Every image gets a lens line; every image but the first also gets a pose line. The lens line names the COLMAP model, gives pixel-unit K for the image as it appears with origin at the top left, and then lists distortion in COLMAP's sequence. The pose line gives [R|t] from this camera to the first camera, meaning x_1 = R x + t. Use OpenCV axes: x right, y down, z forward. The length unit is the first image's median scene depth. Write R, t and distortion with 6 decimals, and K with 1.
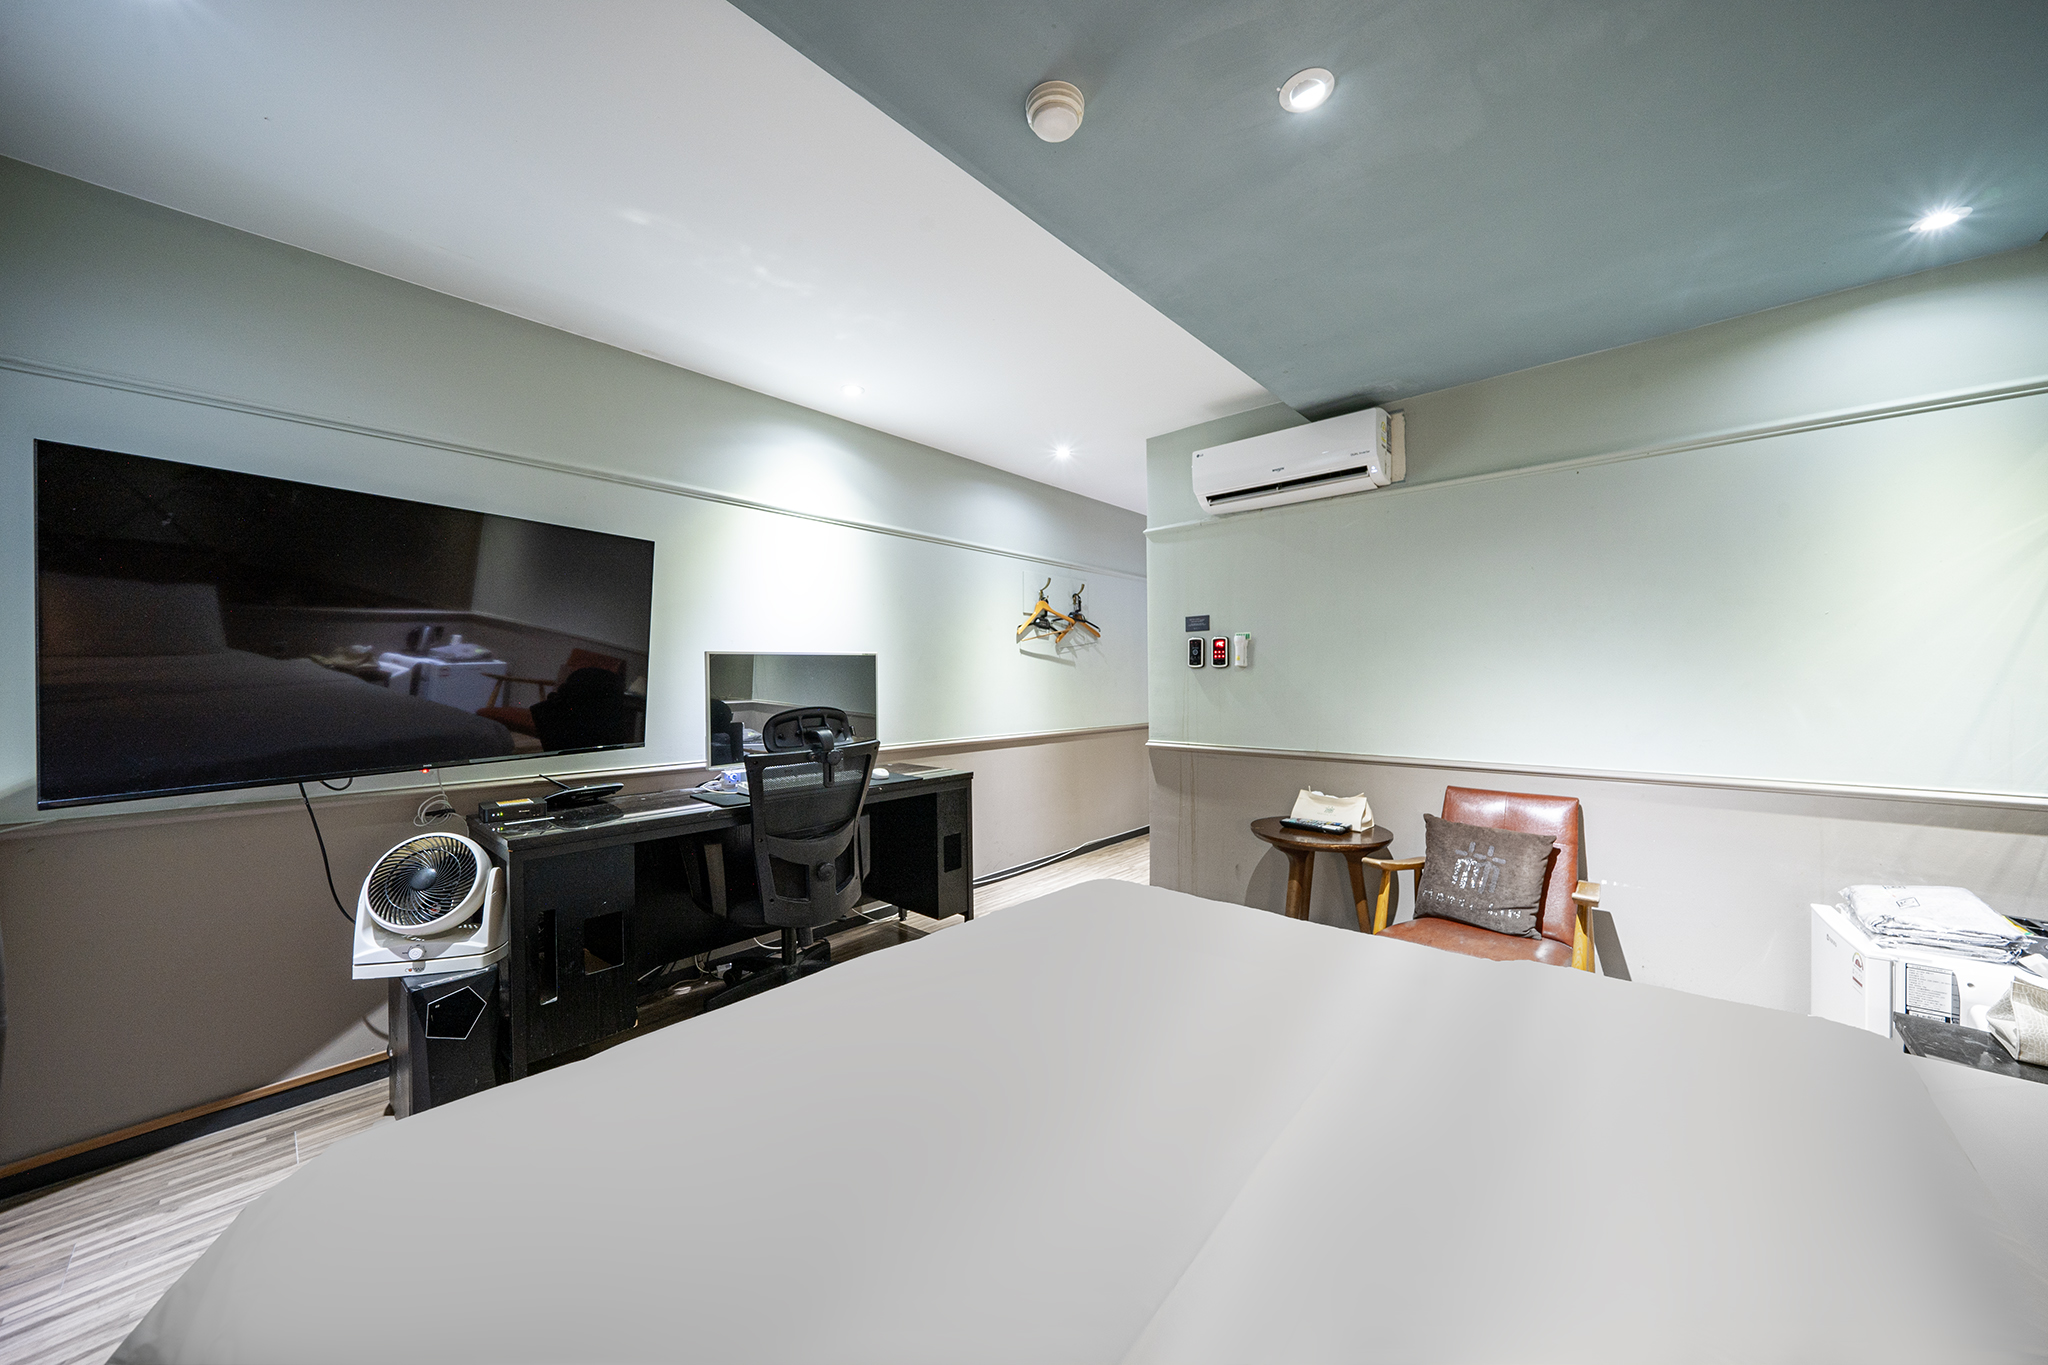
lens RADIAL K [[694.8, 0, 1010.9], [0, 694.8, 691.3], [0, 0, 1]] dist [-0.000310, 0.000006]
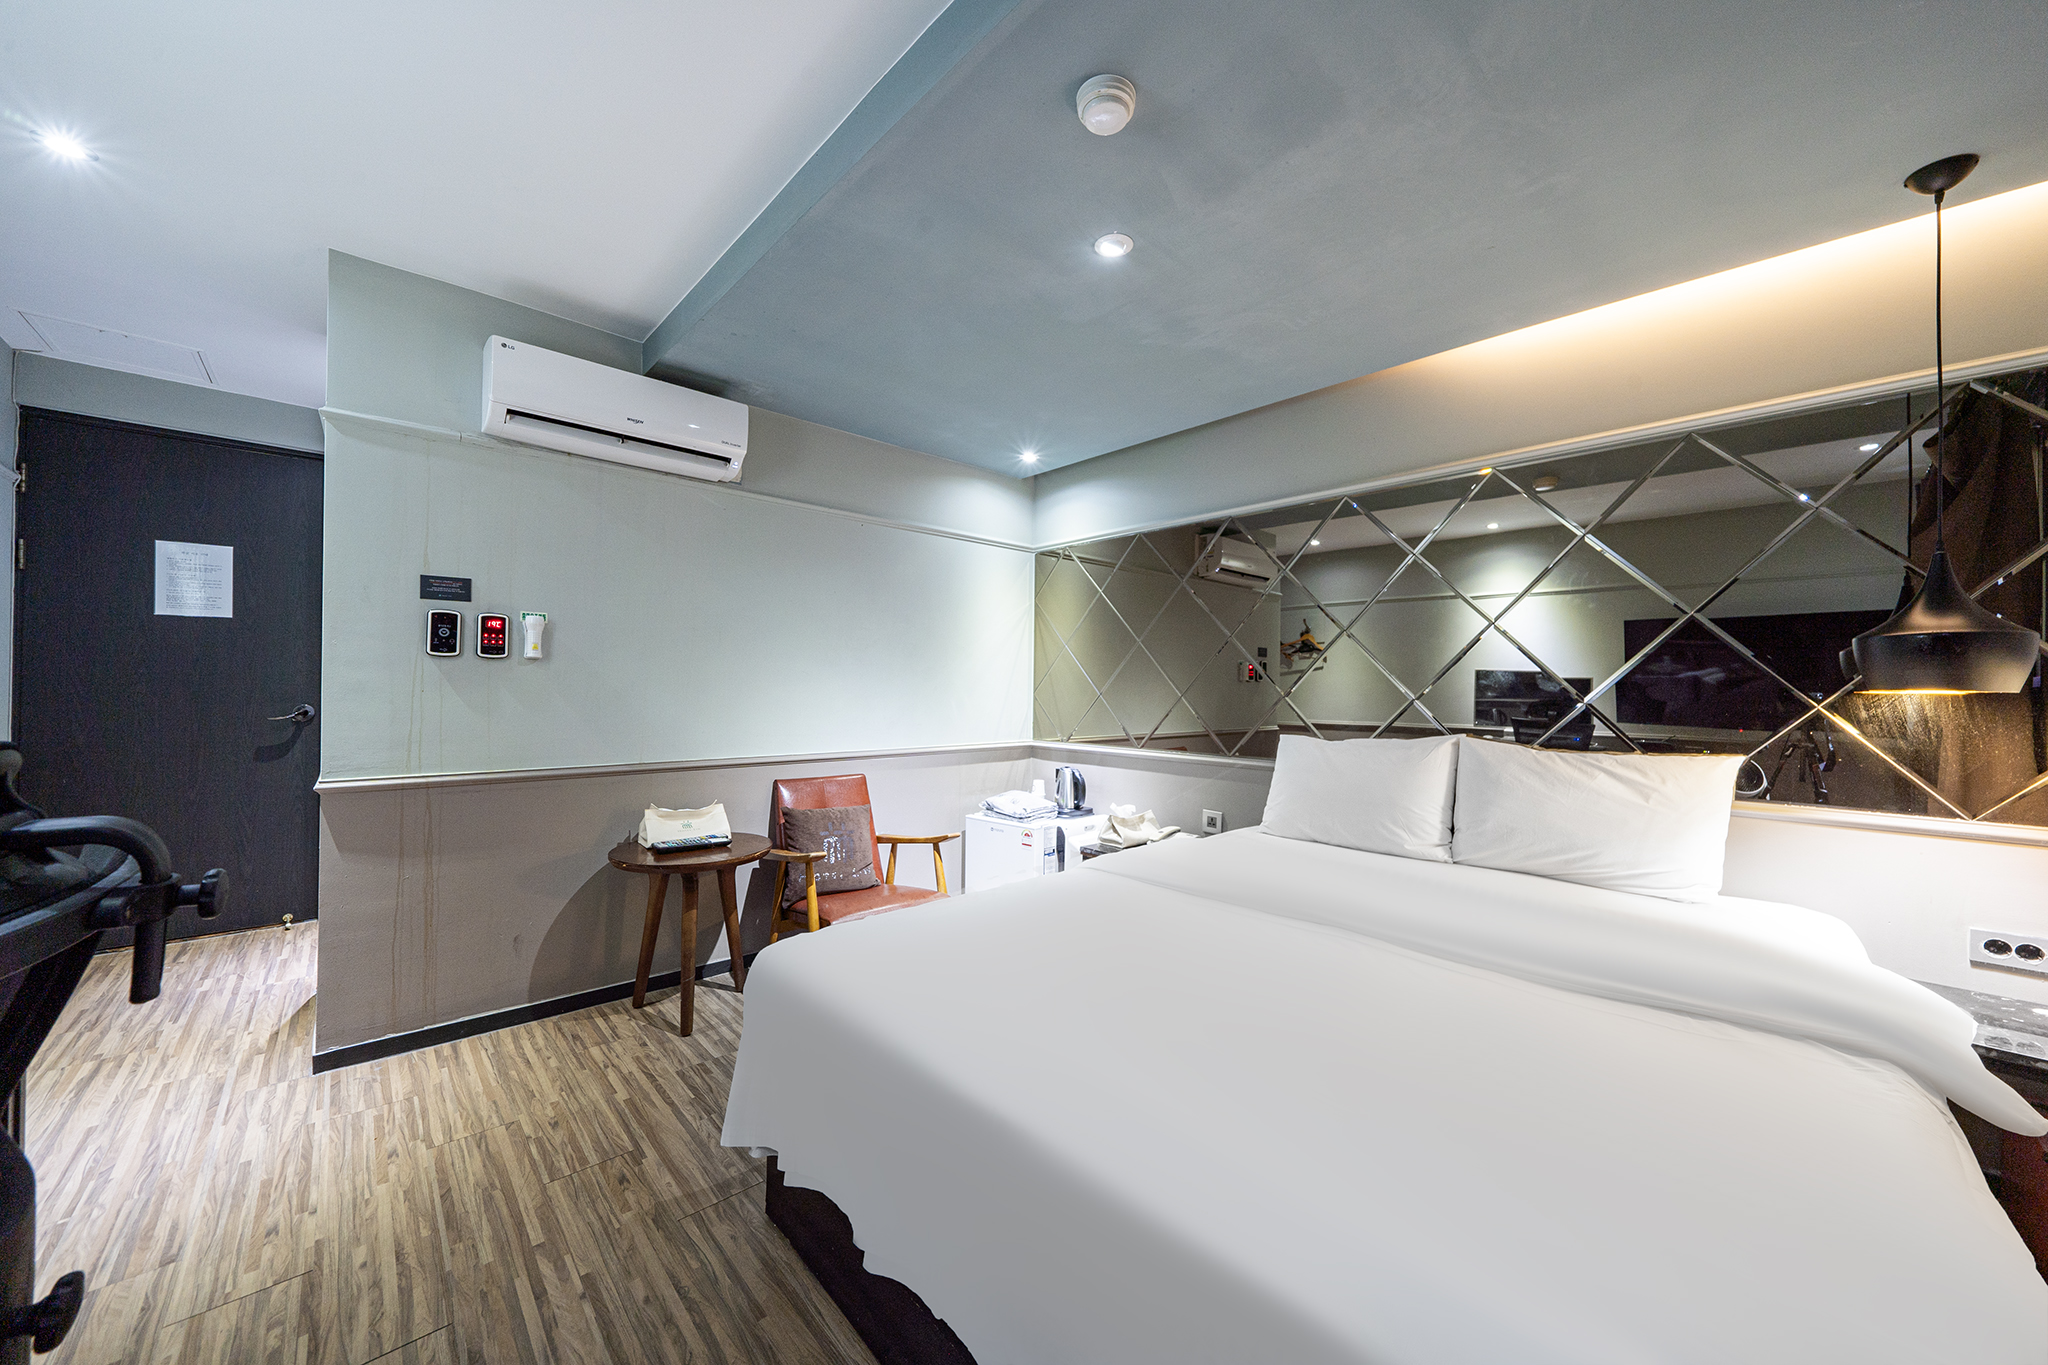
lens RADIAL K [[704.5, 0, 1046.7], [0, 704.5, 680.8], [0, 0, 1]] dist [-0.000298, 0.000122]
pose [[0.089759, 0.011431, 0.995898, -0.353097], [-0.001178, 0.999935, -0.011371, -0.004394], [-0.995963, -0.000153, 0.089767, 0.400332]]
